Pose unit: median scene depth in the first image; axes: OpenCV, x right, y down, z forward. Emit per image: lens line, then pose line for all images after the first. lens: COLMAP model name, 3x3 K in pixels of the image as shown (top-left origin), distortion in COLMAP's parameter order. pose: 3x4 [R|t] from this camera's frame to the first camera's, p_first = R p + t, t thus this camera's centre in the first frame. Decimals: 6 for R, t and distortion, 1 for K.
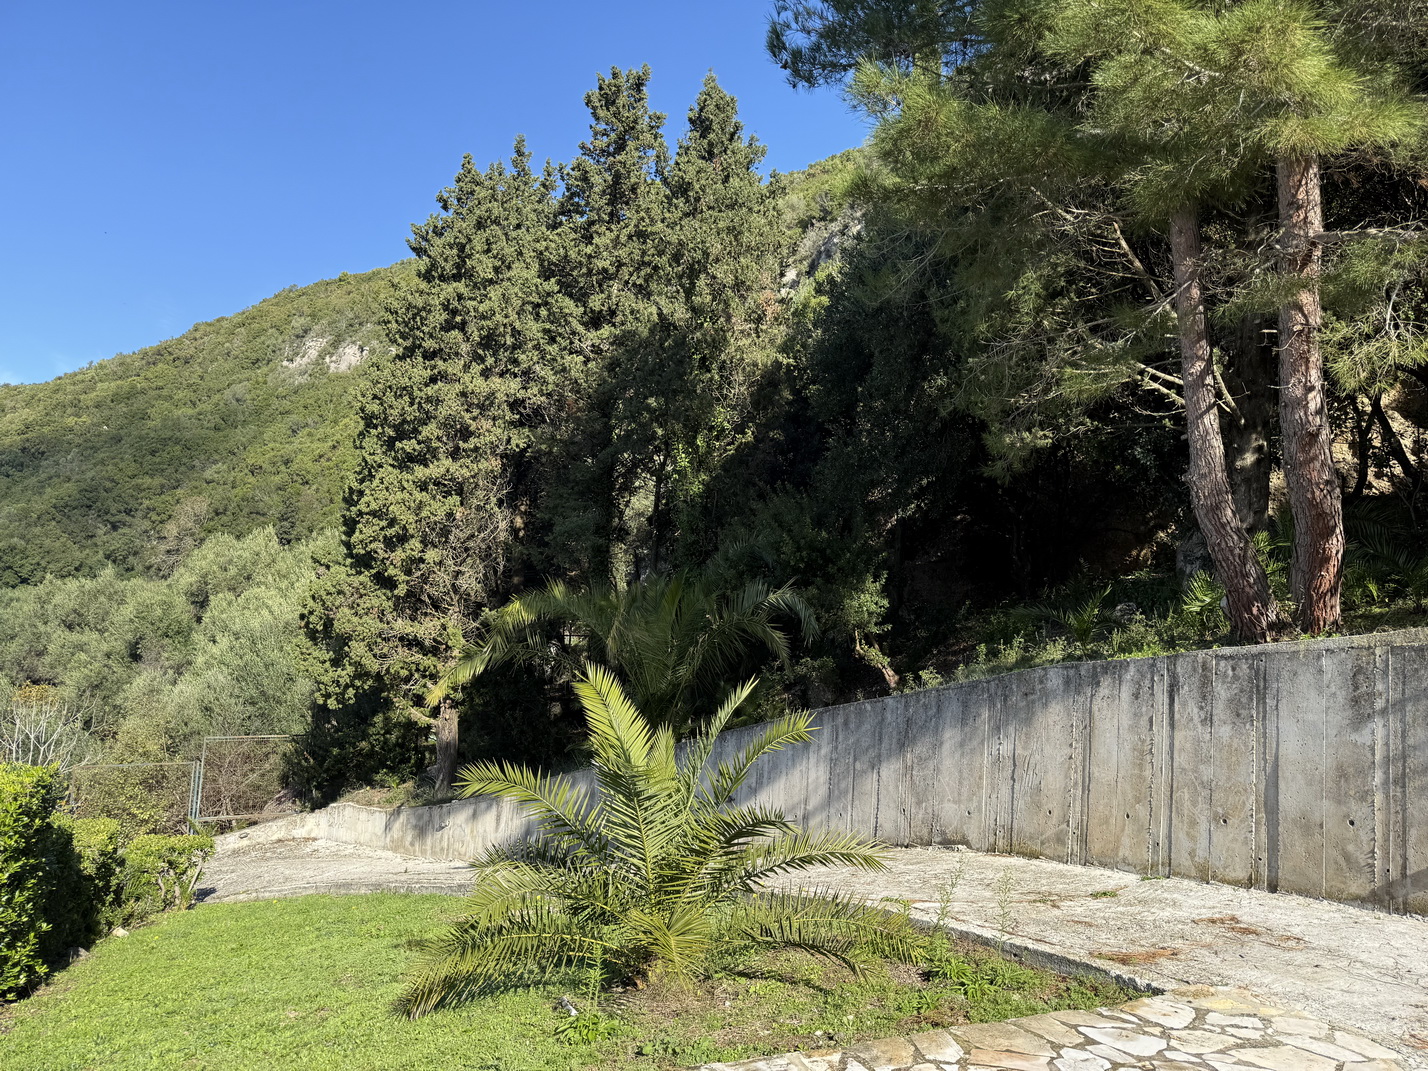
lens RADIAL K [[1005.8, 0, 709.4], [0, 1005.8, 539.4], [0, 0, 1]] dist [0.039754, -0.037871]
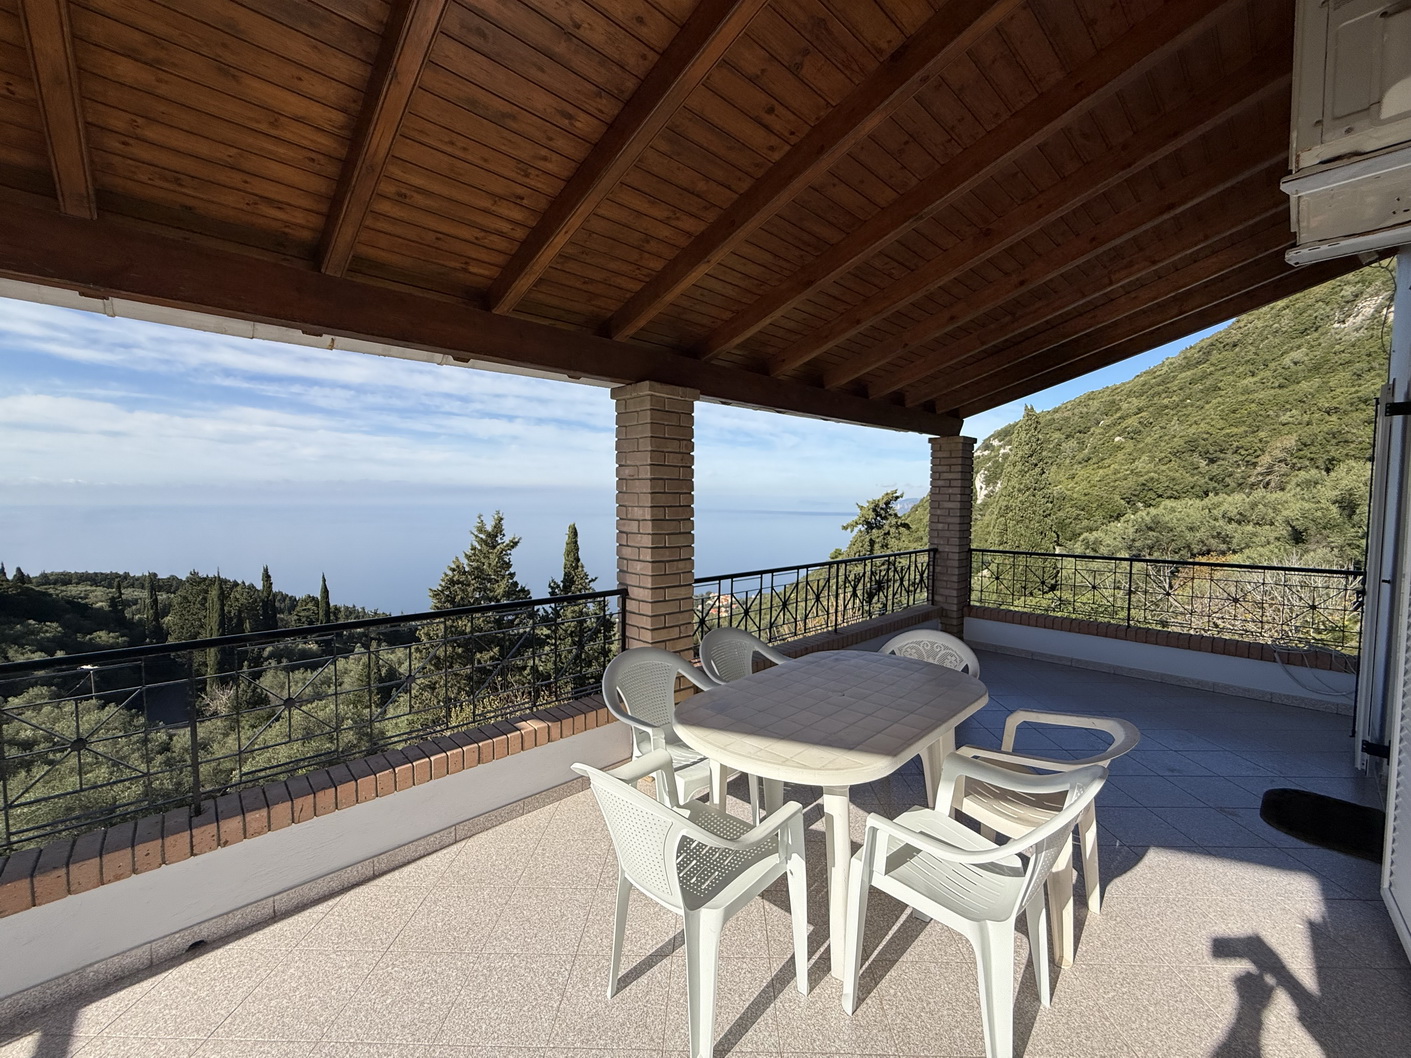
lens RADIAL K [[561.5, 0, 704.2], [0, 561.5, 527.1], [0, 0, 1]] dist [0.001168, -0.000263]
pose [[0.351425, 0.006402, -0.936194, -0.015957], [0.085084, 0.995620, 0.038747, -0.009477], [0.932342, -0.093272, 0.349341, -0.086729]]
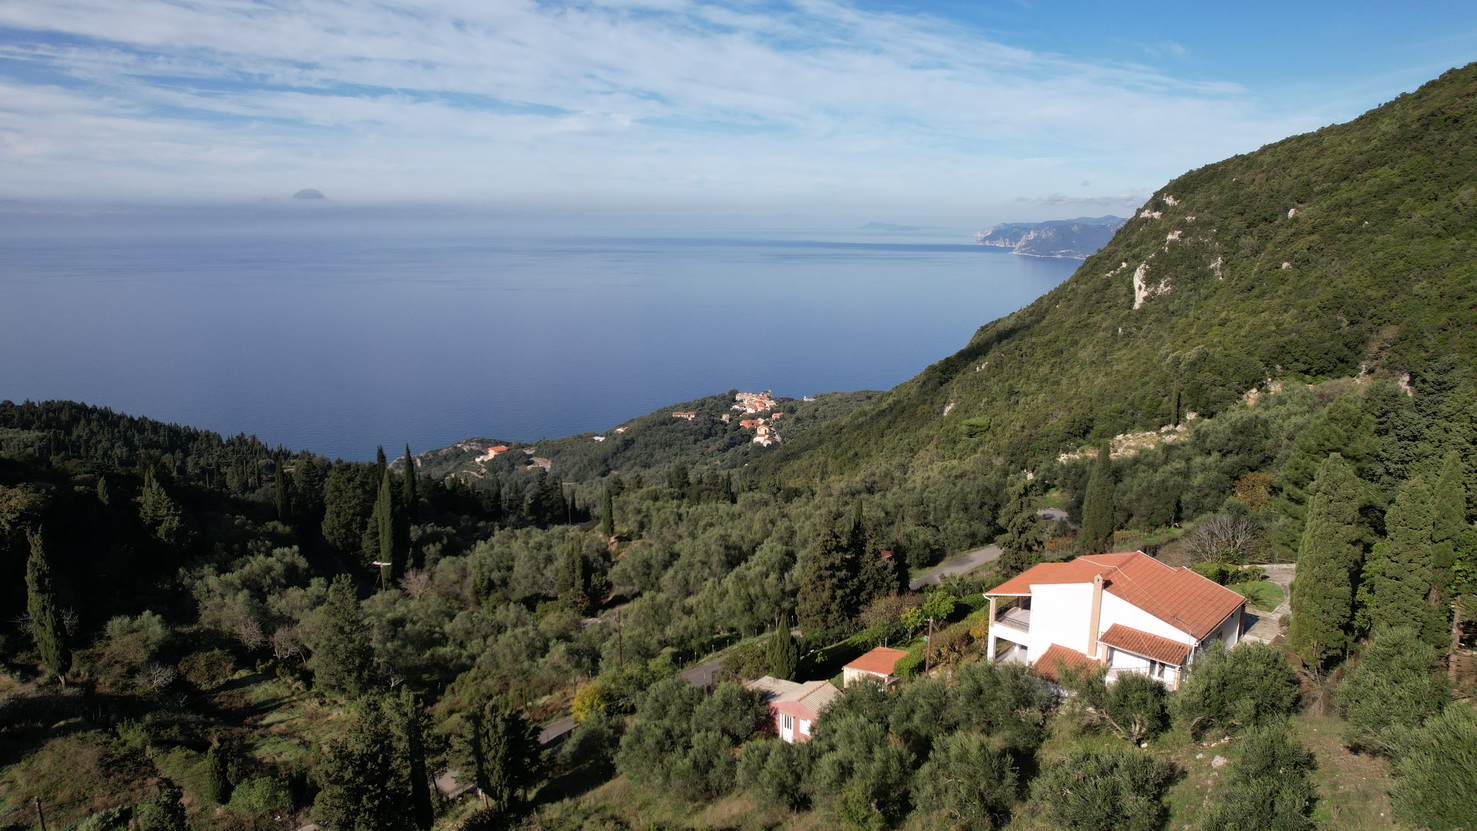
lens RADIAL K [[921.9, 0, 747.3], [0, 921.9, 421.1], [0, 0, 1]] dist [-0.053938, 0.029361]
pose [[0.386419, 0.148000, -0.910372, 0.311336], [0.090930, 0.976120, 0.197285, -0.193612], [0.917830, -0.159014, 0.363734, -0.356826]]
